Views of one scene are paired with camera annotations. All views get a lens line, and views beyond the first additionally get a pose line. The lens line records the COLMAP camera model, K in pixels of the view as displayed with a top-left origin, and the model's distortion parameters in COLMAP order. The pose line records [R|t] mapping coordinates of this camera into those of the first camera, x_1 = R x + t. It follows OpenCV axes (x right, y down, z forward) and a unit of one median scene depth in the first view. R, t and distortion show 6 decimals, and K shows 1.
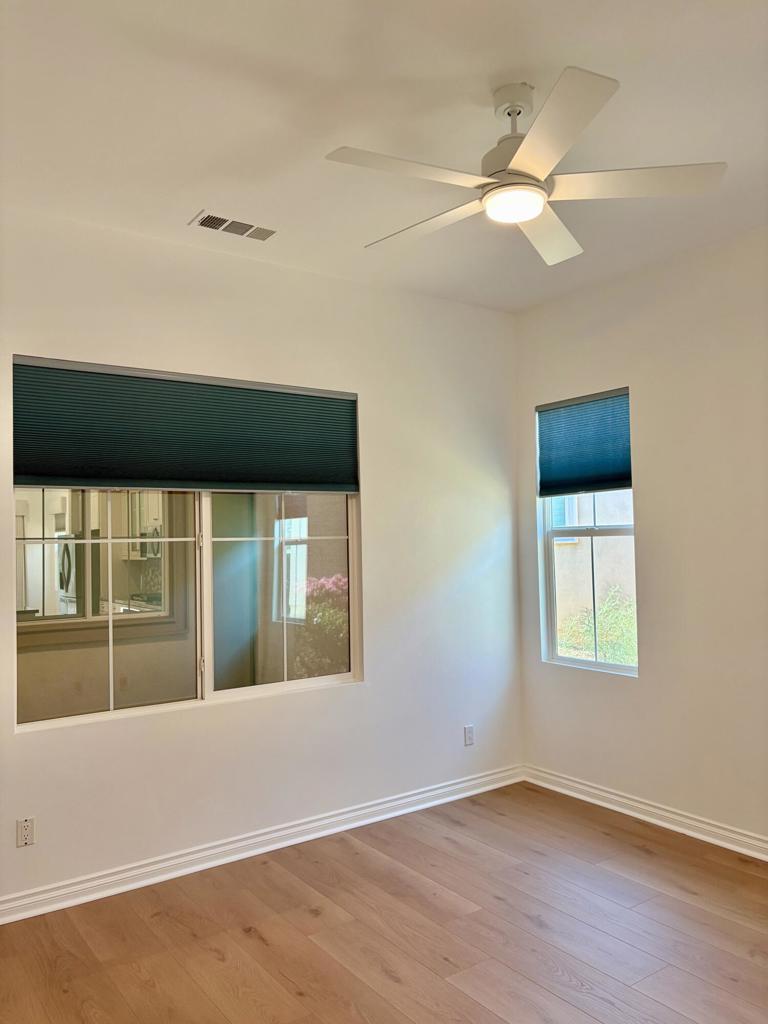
lens RADIAL K [[770.5, 0, 384.0], [0, 770.5, 512.0], [0, 0, 1]] dist [0.037631, -0.034183]
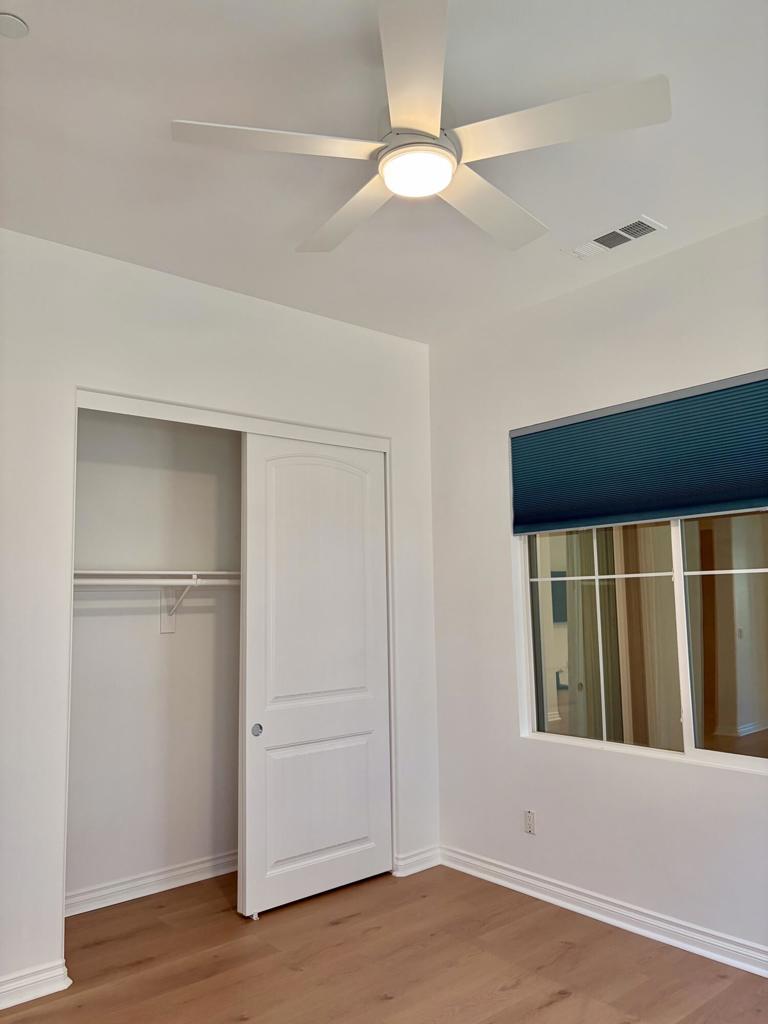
lens RADIAL K [[783.0, 0, 384.0], [0, 783.0, 512.0], [0, 0, 1]] dist [0.003766, -0.001625]
pose [[0.081219, -0.087449, -0.992853, 0.729072], [0.069579, 0.994211, -0.081876, 0.016973], [0.994265, -0.062432, 0.086834, 0.666200]]
